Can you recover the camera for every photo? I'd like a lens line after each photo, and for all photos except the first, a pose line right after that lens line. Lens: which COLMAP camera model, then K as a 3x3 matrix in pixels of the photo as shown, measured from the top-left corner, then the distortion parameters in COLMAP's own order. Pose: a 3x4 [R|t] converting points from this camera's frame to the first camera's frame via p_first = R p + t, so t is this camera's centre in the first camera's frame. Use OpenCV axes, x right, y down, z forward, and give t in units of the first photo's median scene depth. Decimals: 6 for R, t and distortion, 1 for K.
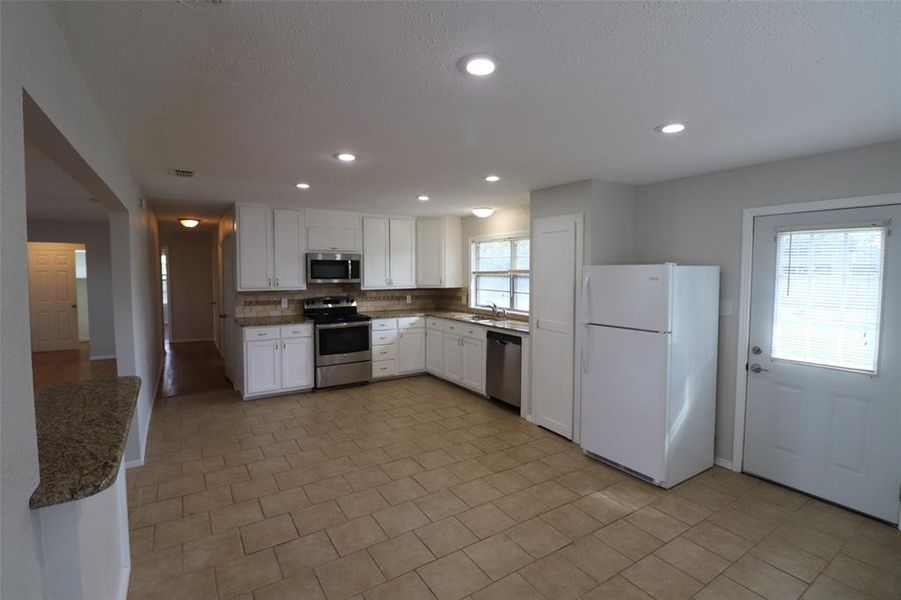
lens RADIAL K [[421.0, 0, 450.5], [0, 421.0, 300.0], [0, 0, 1]] dist [-0.000547, -0.013285]
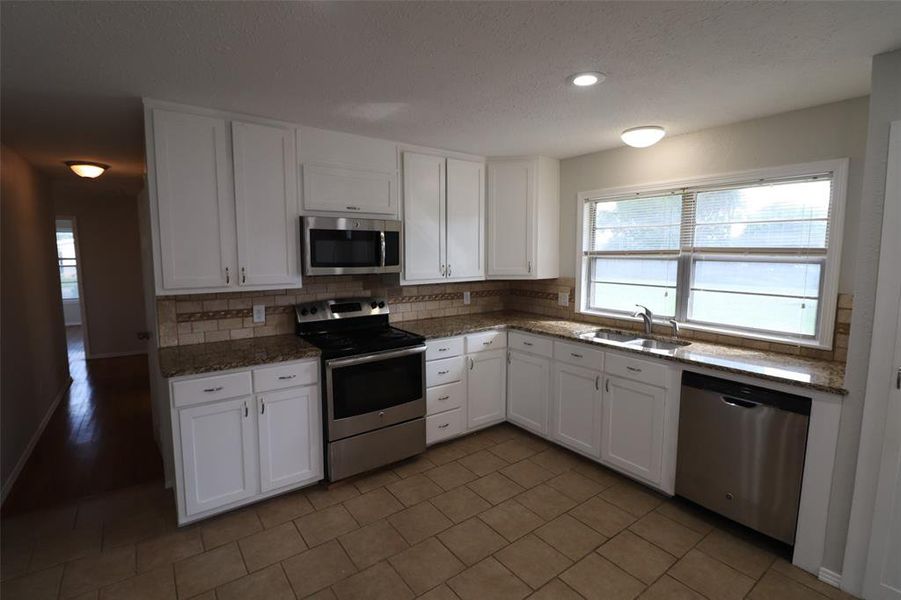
lens RADIAL K [[421.0, 0, 450.5], [0, 421.0, 300.0], [0, 0, 1]] dist [-0.000547, -0.013285]
pose [[0.998060, -0.011897, 0.061113, -0.184312], [0.009119, 0.998921, 0.045531, -0.030346], [-0.061589, -0.044886, 0.997092, 0.453919]]
